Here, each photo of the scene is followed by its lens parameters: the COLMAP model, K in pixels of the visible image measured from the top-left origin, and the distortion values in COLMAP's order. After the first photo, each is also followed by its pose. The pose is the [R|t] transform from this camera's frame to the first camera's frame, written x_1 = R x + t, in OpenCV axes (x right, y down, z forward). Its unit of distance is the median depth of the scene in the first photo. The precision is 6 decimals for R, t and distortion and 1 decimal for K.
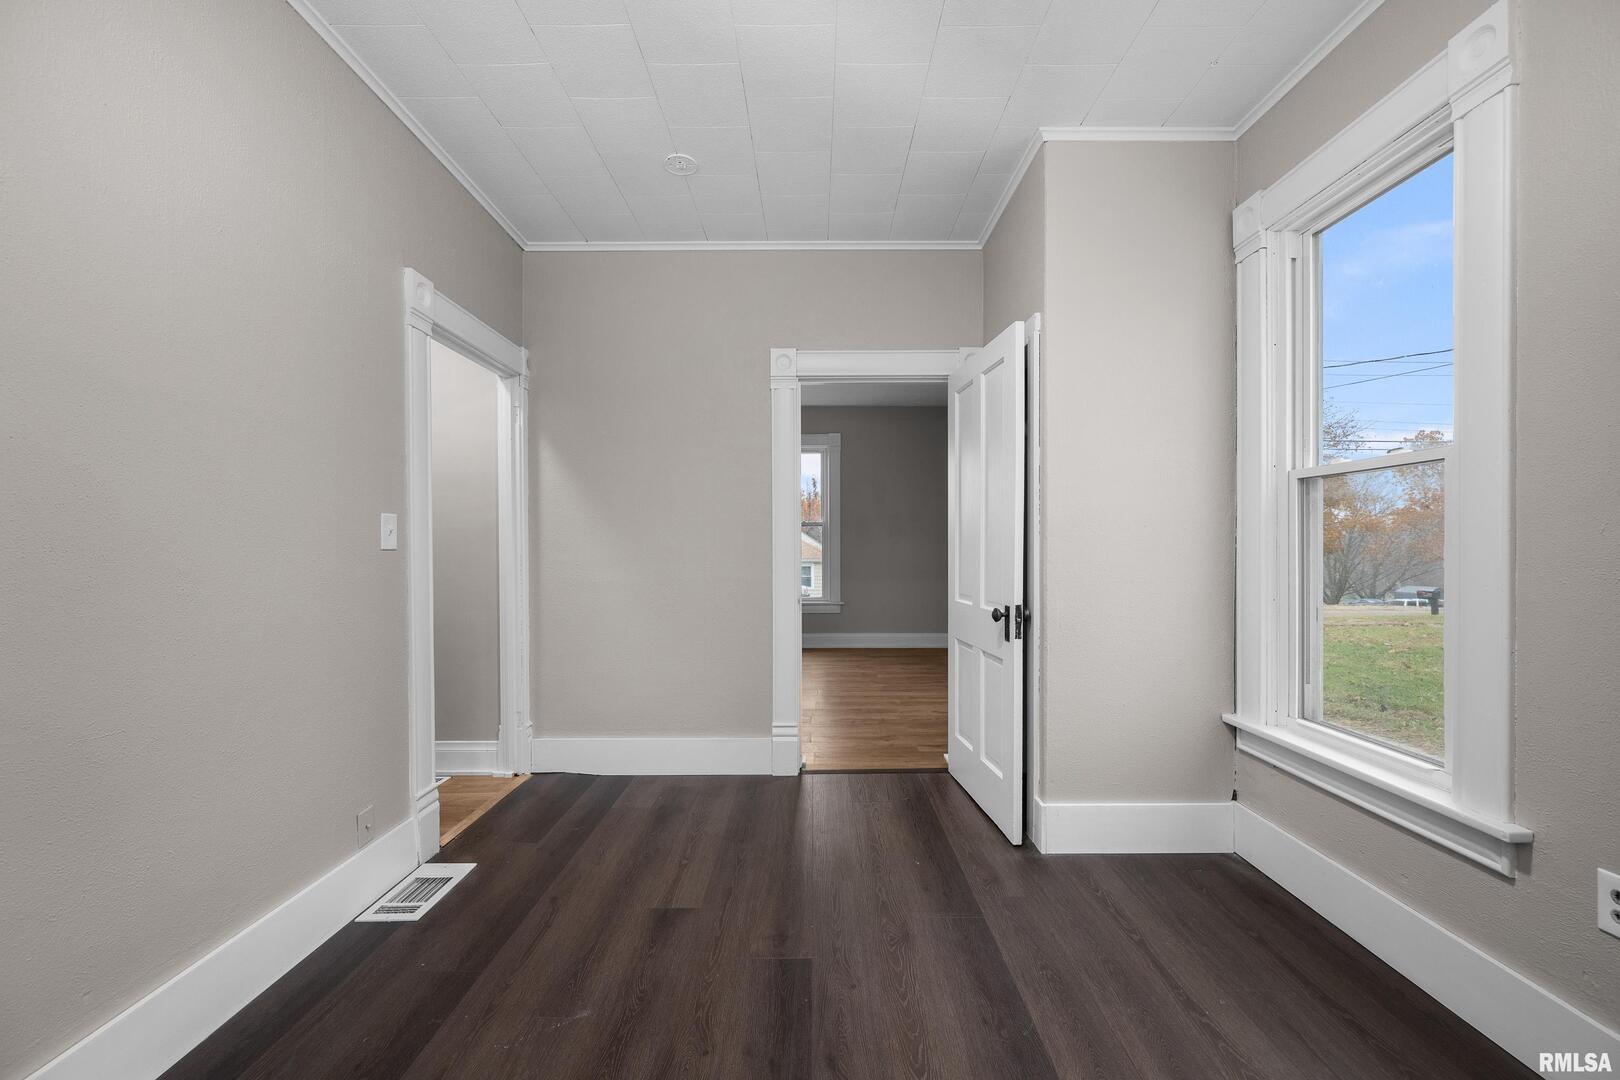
lens RADIAL K [[666.0, 0, 810.0], [0, 666.0, 540.0], [0, 0, 1]] dist [0.001825, 0.000228]
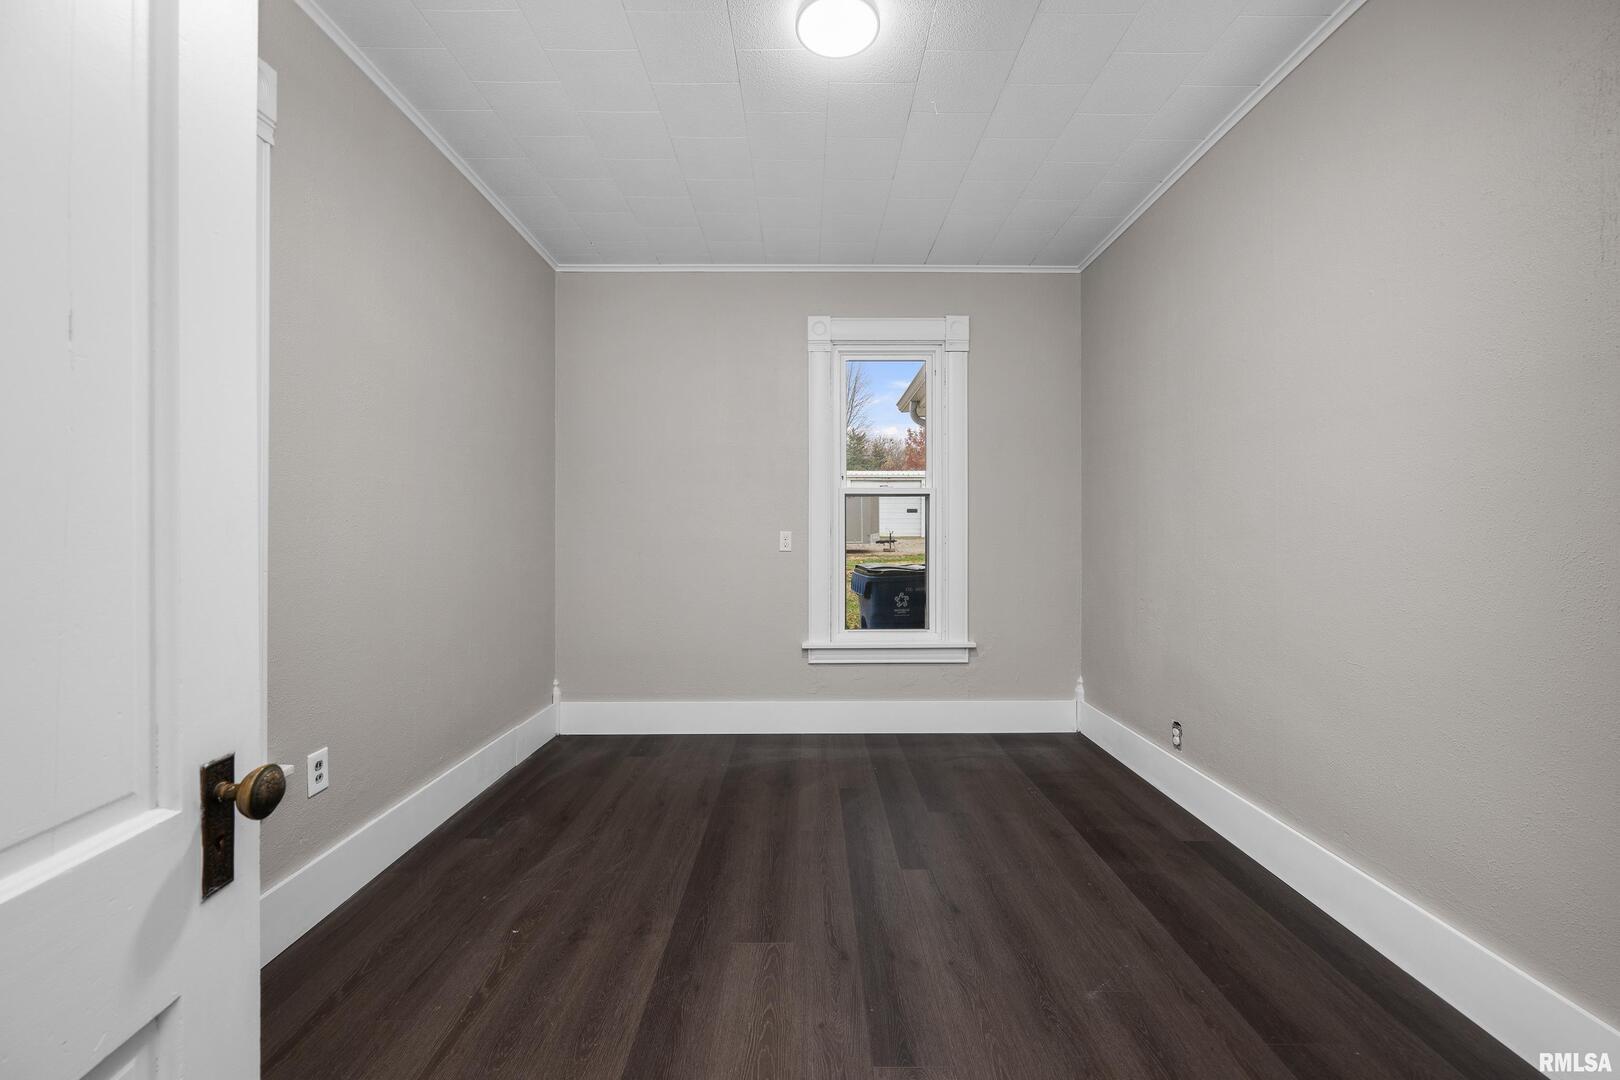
lens RADIAL K [[666.0, 0, 810.0], [0, 666.0, 540.0], [0, 0, 1]] dist [0.001825, 0.000228]
pose [[-0.999980, 0.002281, -0.005978, 0.088382], [0.002257, 0.999989, 0.003997, 0.017997], [0.005988, 0.003983, -0.999974, 1.976151]]
